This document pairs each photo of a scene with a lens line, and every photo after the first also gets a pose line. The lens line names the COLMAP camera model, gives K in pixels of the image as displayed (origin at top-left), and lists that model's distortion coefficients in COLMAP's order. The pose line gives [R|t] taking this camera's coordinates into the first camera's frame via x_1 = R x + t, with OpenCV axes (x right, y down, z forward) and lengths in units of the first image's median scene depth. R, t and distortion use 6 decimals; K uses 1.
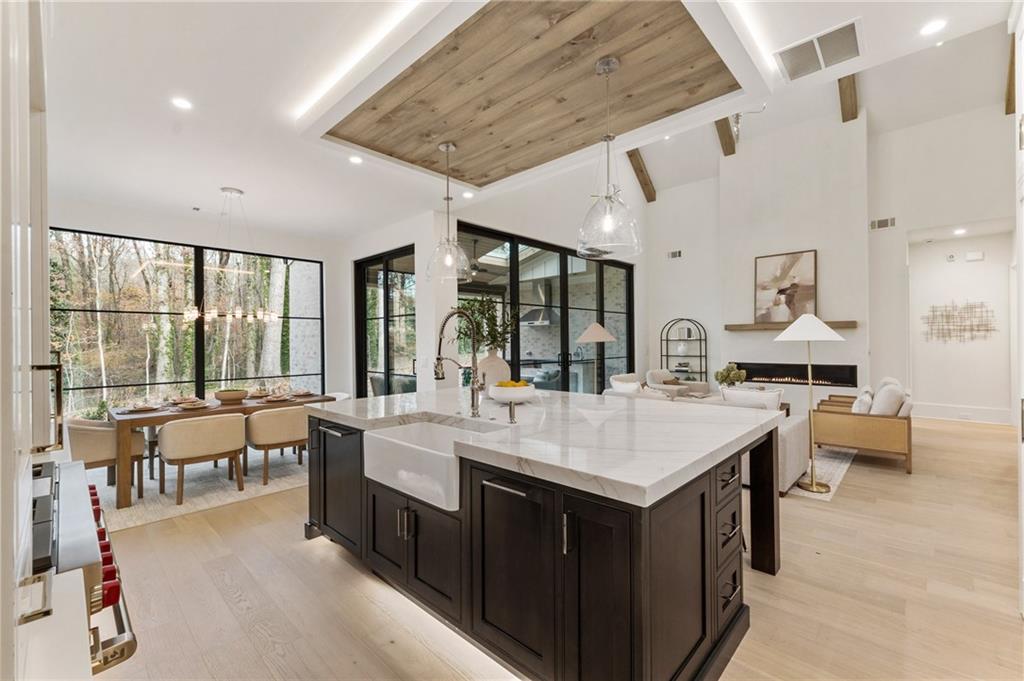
lens RADIAL K [[430.5, 0, 509.4], [0, 430.5, 339.8], [0, 0, 1]] dist [-0.003783, -0.000226]
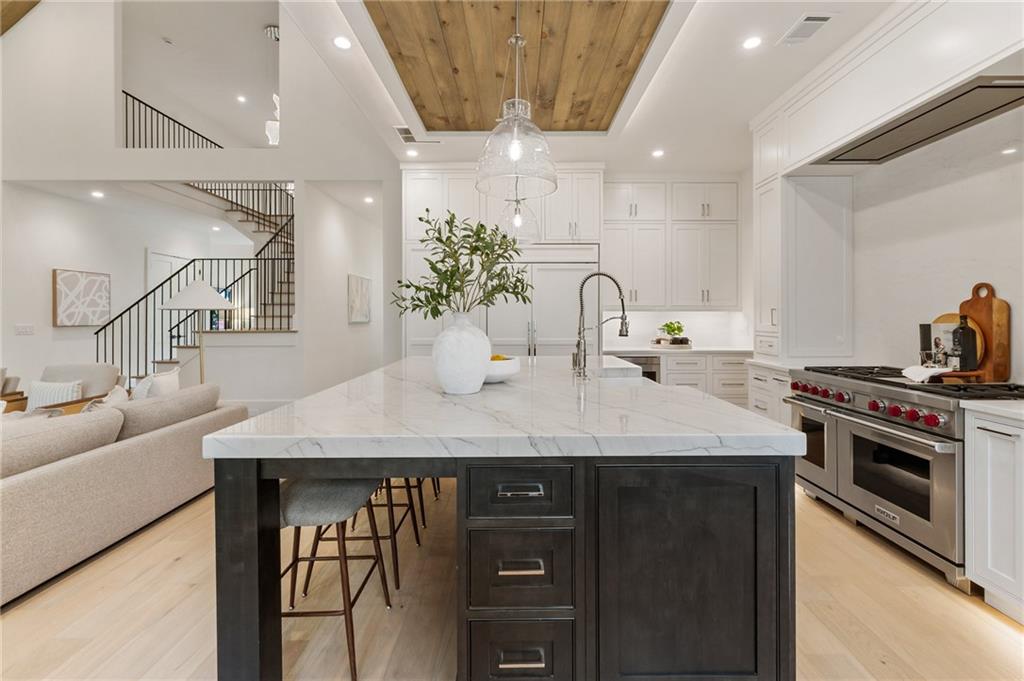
lens RADIAL K [[430.5, 0, 506.8], [0, 430.5, 314.2], [0, 0, 1]] dist [-0.003783, -0.000226]
pose [[-0.689710, 0.008893, 0.724031, -0.729288], [0.006413, 0.999960, -0.006173, 0.043851], [-0.724058, 0.000385, -0.689739, 1.913426]]
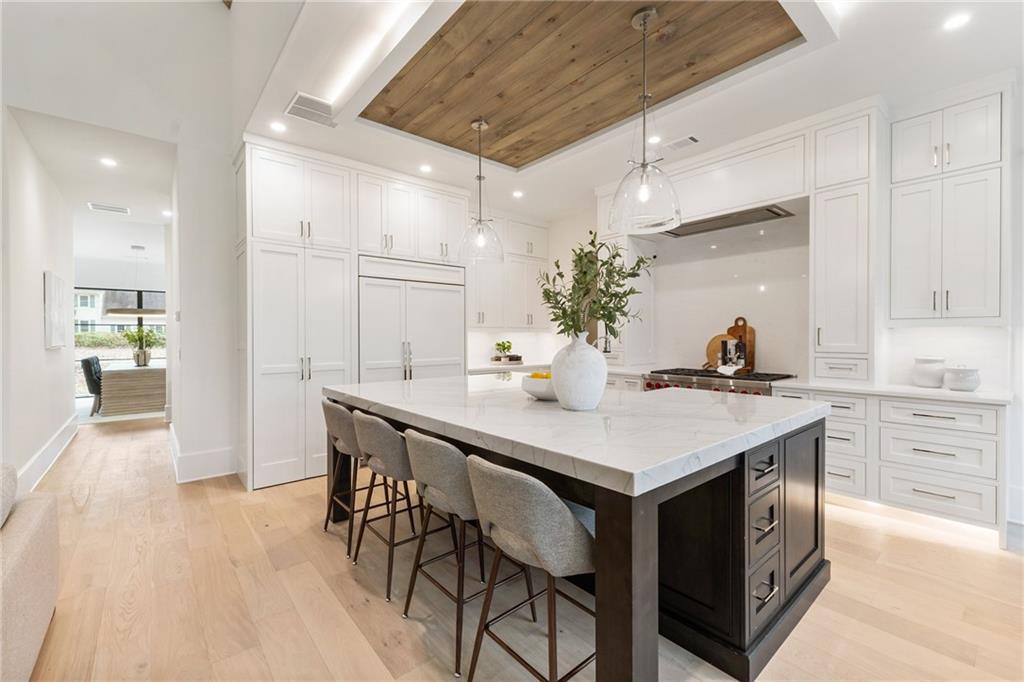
lens RADIAL K [[430.5, 0, 509.3], [0, 430.5, 337.9], [0, 0, 1]] dist [-0.003783, -0.000226]
pose [[-0.994079, 0.007802, 0.108381, -0.009117], [0.008380, 0.999953, 0.004877, 0.040997], [-0.108338, 0.005756, -0.994097, 2.291970]]
